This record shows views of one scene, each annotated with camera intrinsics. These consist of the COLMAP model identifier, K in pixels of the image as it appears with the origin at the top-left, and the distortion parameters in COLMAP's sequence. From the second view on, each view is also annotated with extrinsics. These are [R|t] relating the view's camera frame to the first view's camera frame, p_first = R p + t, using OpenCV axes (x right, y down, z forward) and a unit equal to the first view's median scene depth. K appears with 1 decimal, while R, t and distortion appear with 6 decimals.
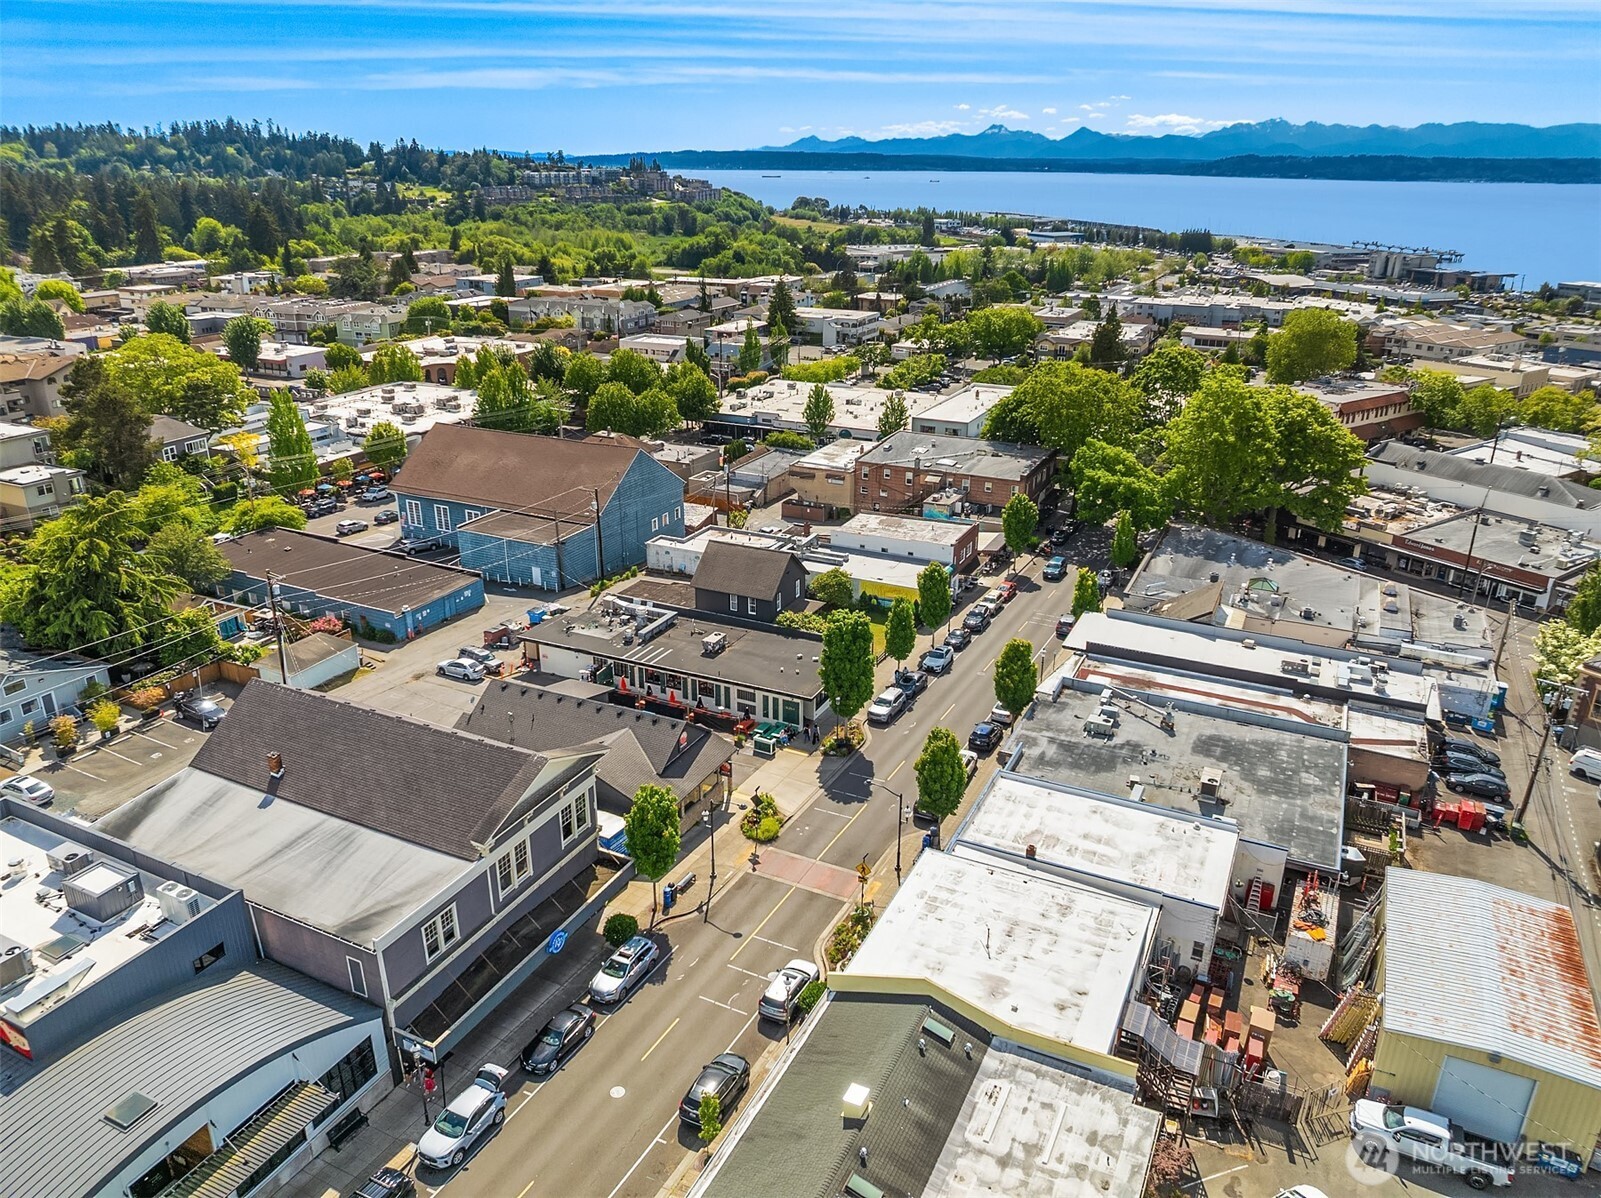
lens RADIAL K [[1122.7, 0, 800.5], [0, 1122.7, 599.0], [0, 0, 1]] dist [-0.034295, -0.004932]
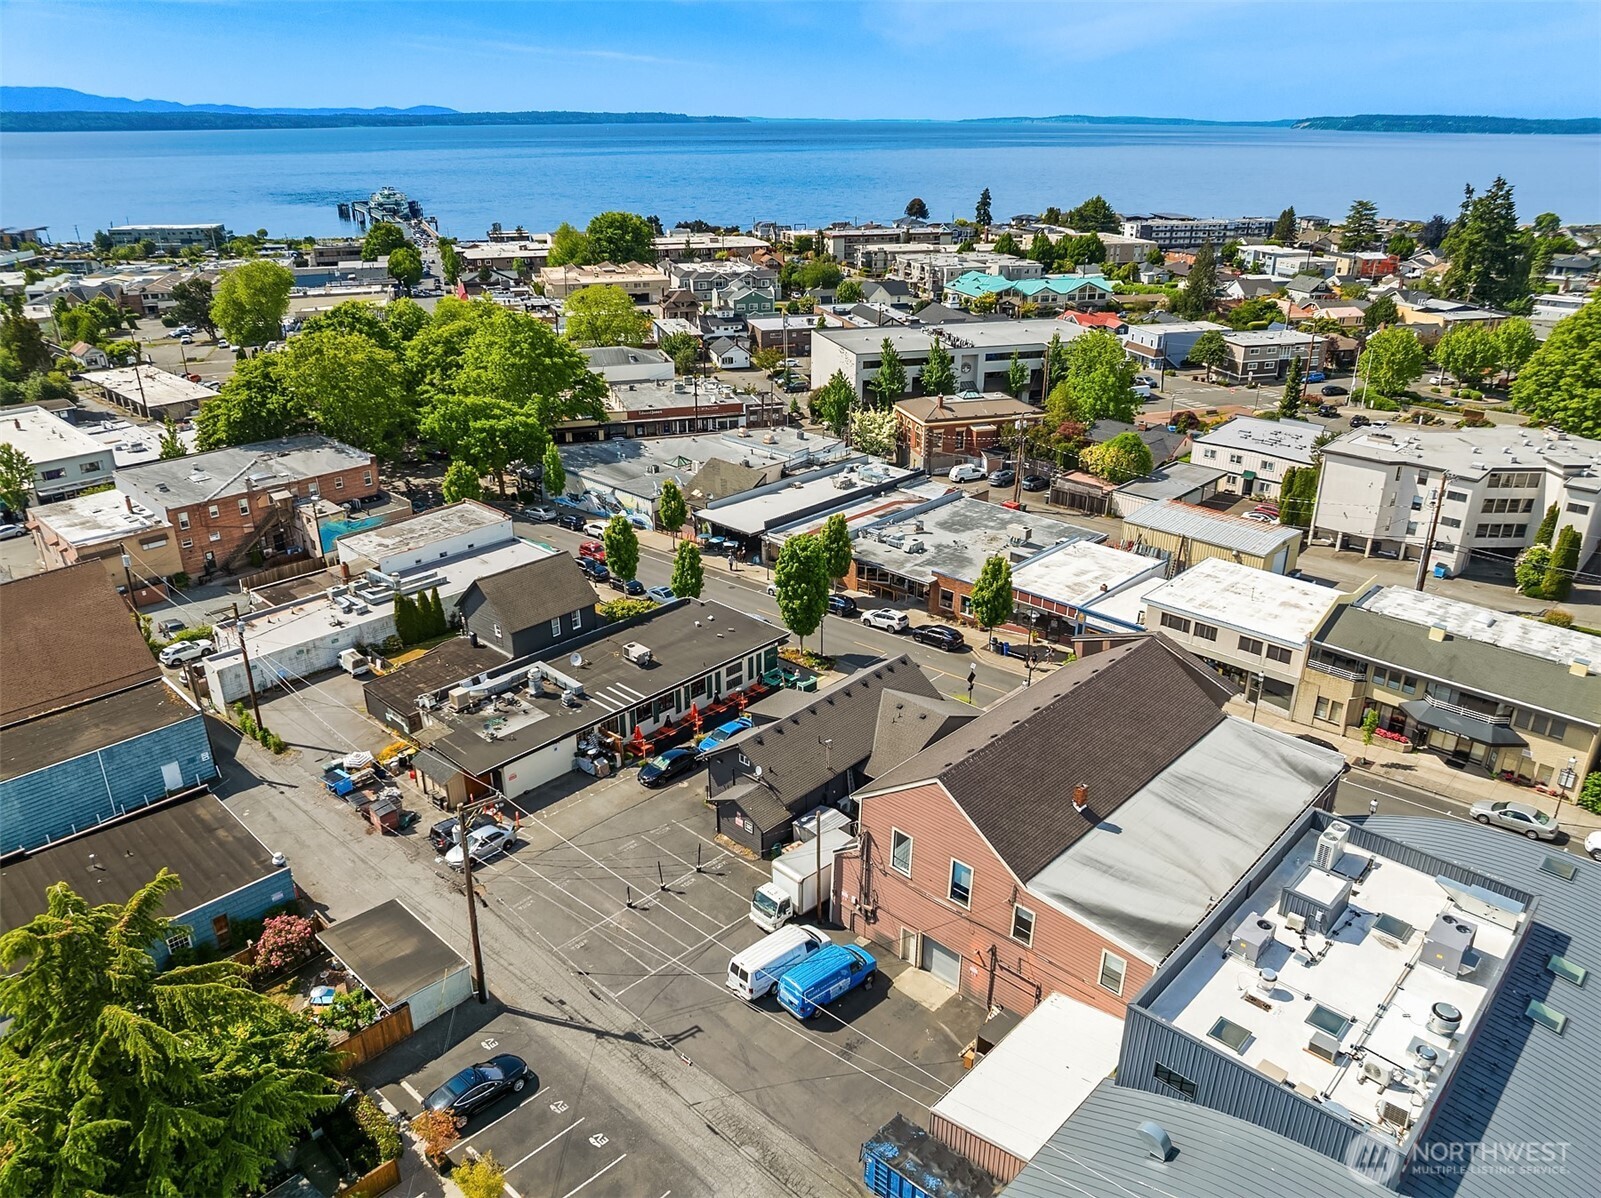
lens RADIAL K [[1122.7, 0, 800.5], [0, 1122.7, 599.0], [0, 0, 1]] dist [-0.034295, -0.004932]
pose [[0.302862, -0.381923, 0.873160, -0.570714], [0.346599, 0.897593, 0.272390, -0.141777], [-0.887775, 0.220140, 0.404221, 0.365954]]
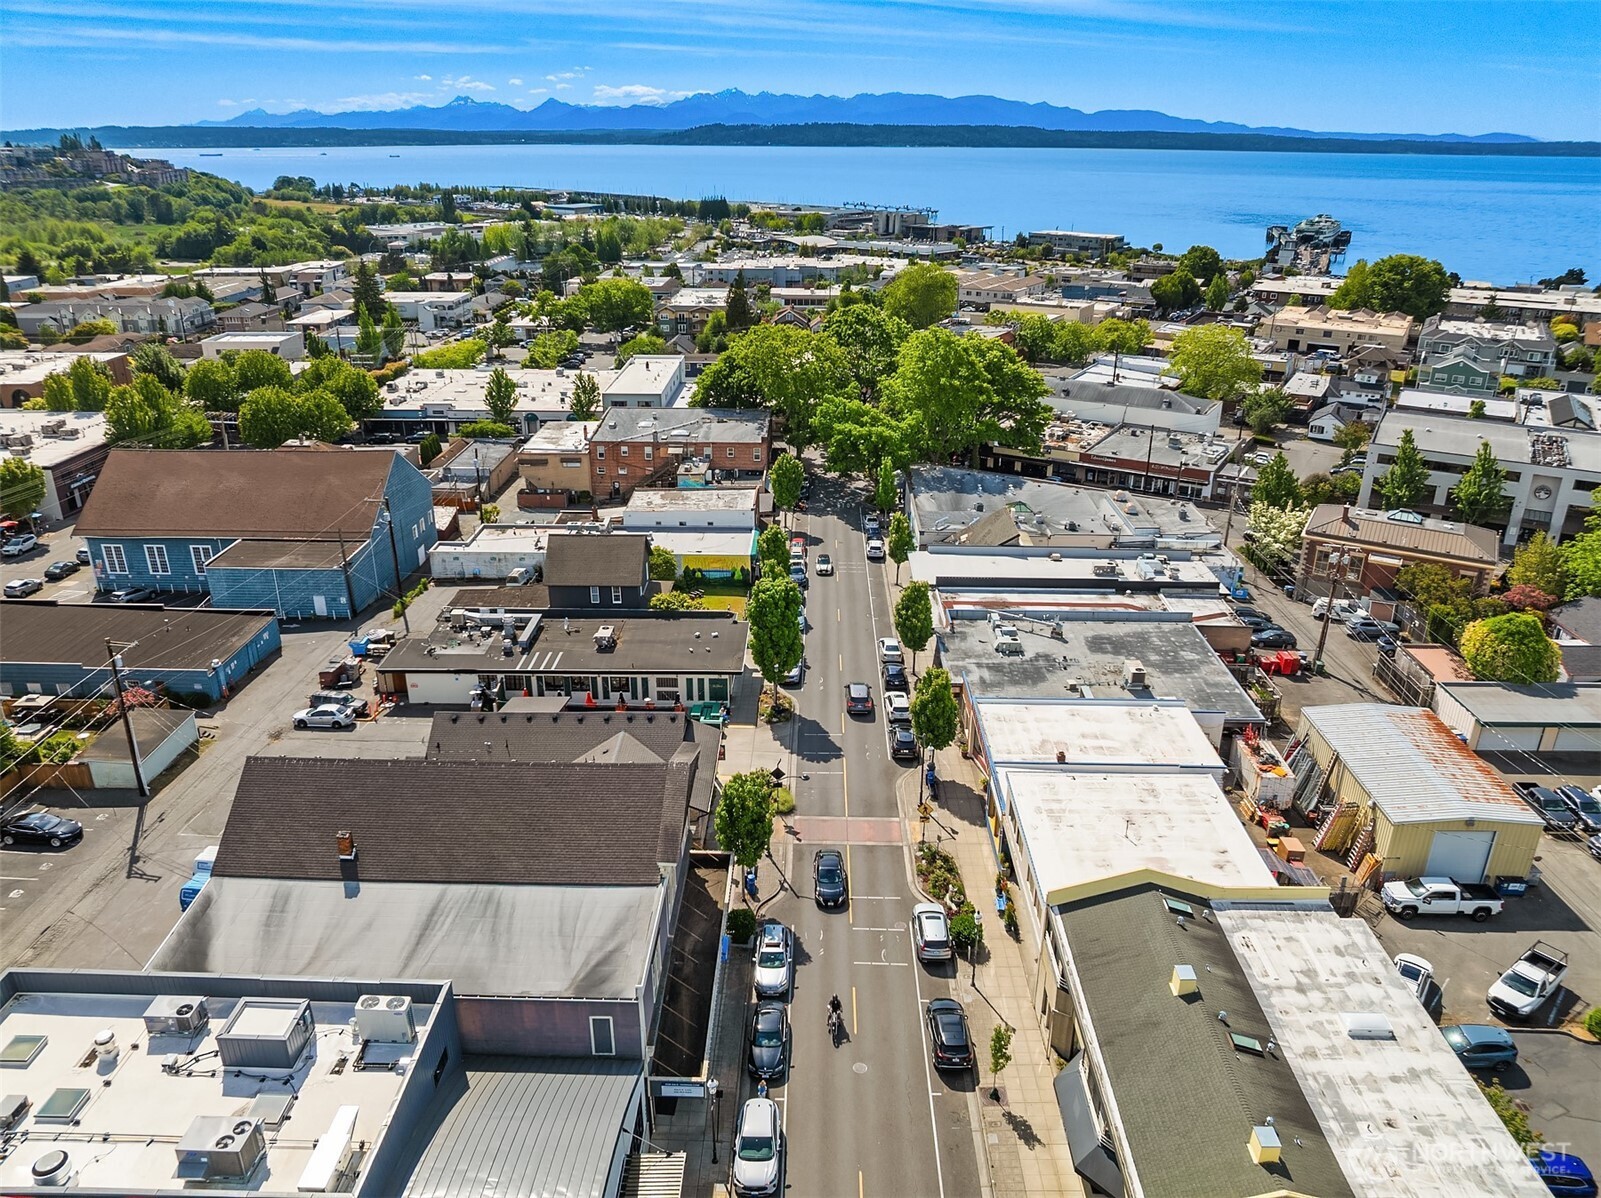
lens RADIAL K [[1122.7, 0, 800.5], [0, 1122.7, 599.0], [0, 0, 1]] dist [-0.034295, -0.004932]
pose [[0.908170, -0.160804, 0.386483, -0.206772], [0.152187, 0.986929, 0.053017, -0.013170], [-0.389956, 0.010669, 0.920772, 0.036931]]
